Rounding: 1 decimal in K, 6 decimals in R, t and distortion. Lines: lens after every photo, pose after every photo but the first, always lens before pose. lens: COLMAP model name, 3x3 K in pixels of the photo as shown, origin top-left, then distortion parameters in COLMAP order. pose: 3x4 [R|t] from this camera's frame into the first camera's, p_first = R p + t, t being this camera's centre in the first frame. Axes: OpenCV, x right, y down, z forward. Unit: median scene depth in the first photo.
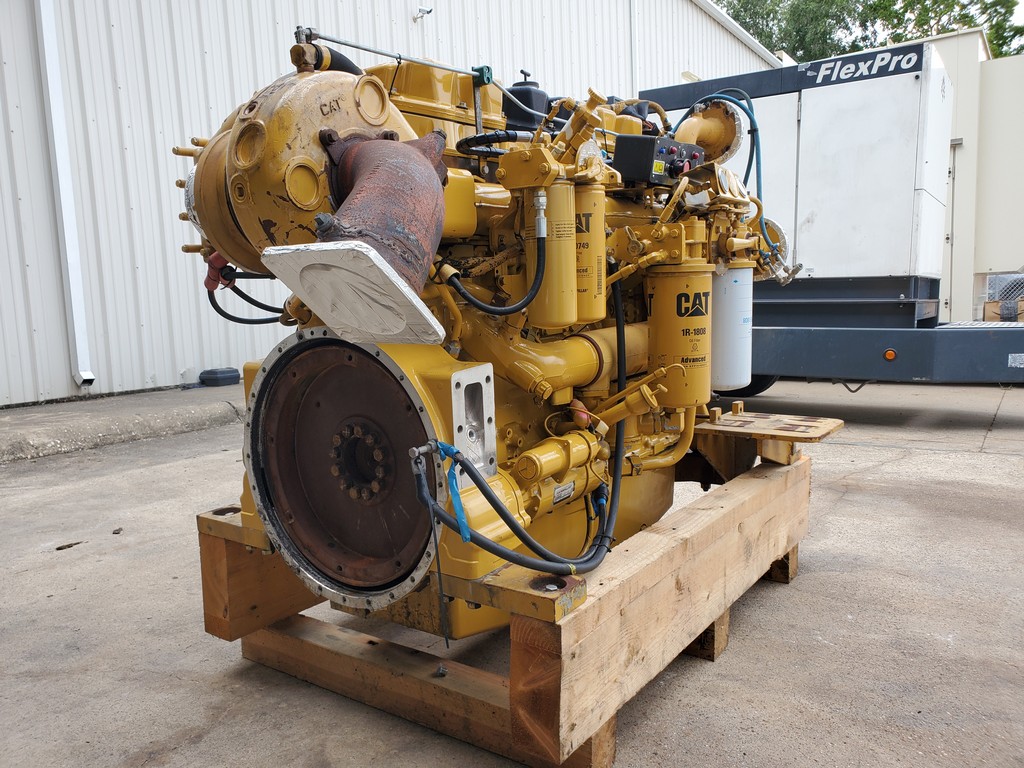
lens RADIAL K [[787.4, 0, 512.0], [0, 787.4, 384.0], [0, 0, 1]] dist [0.004420, 0.006160]
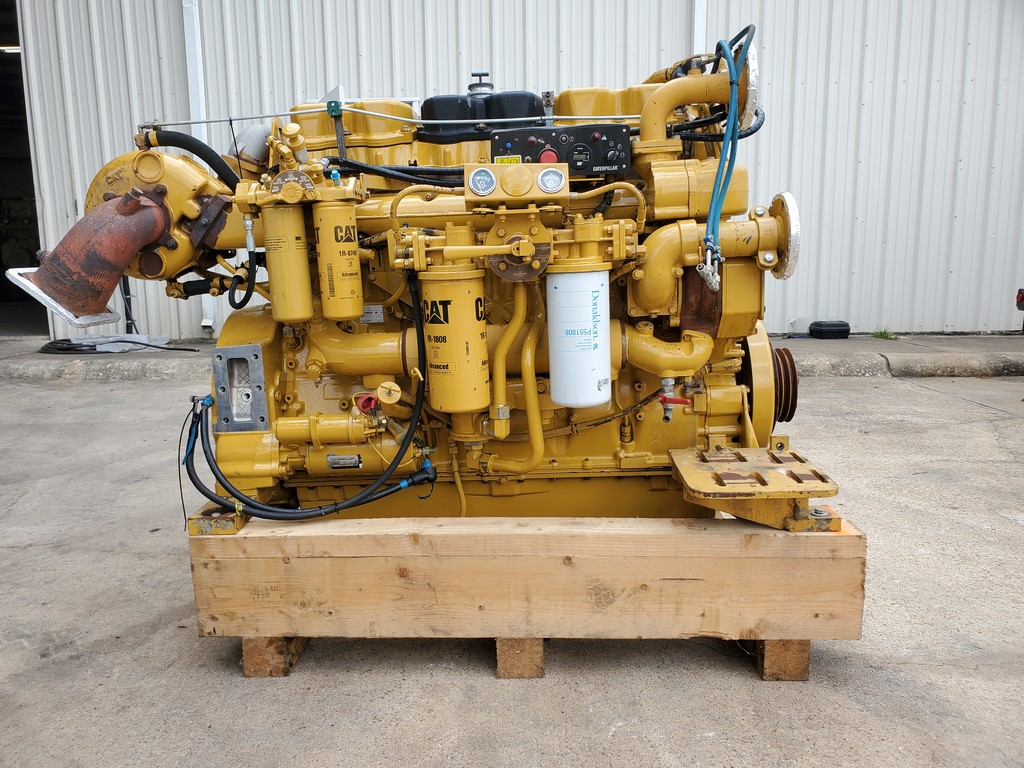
lens RADIAL K [[798.3, 0, 499.4], [0, 798.3, 381.5], [0, 0, 1]] dist [0.014915, 0.001230]
pose [[0.556374, 0.155861, -0.816183, 0.977542], [-0.095072, 0.987741, 0.123813, -0.128343], [0.825475, 0.008710, 0.564371, 0.430841]]
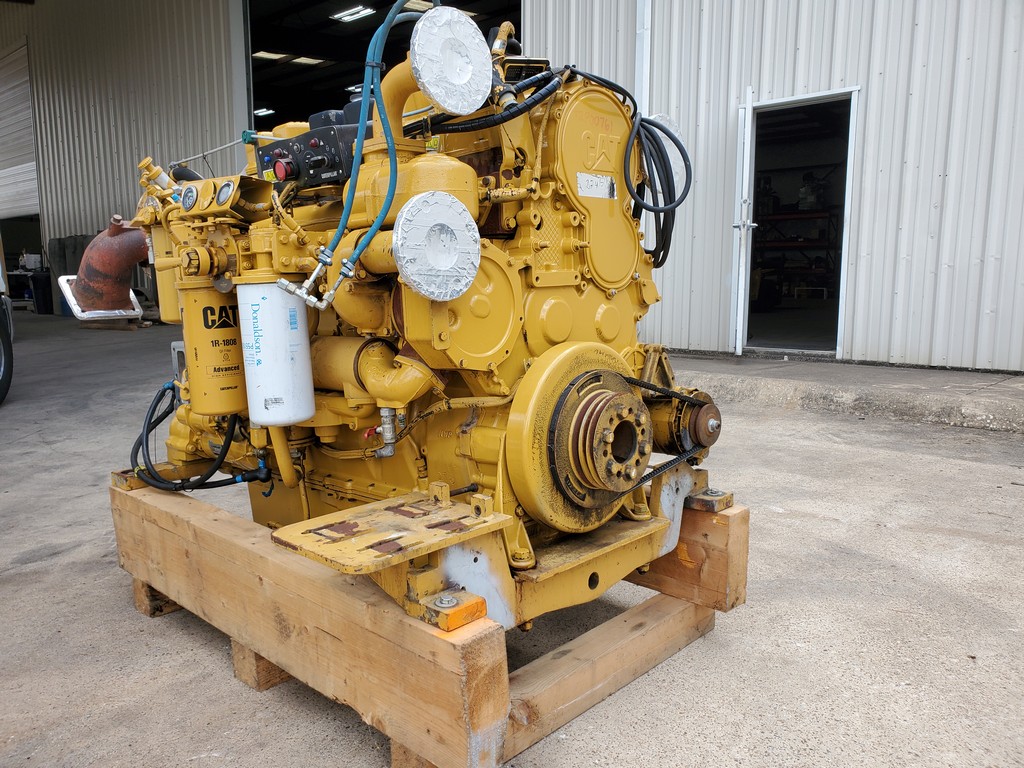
lens RADIAL K [[798.3, 0, 499.4], [0, 798.3, 381.5], [0, 0, 1]] dist [0.014915, 0.001230]
pose [[-0.132699, 0.168729, -0.976689, 1.108566], [-0.093780, 0.978845, 0.181843, -0.225531], [0.986710, 0.115724, -0.114069, 1.363480]]
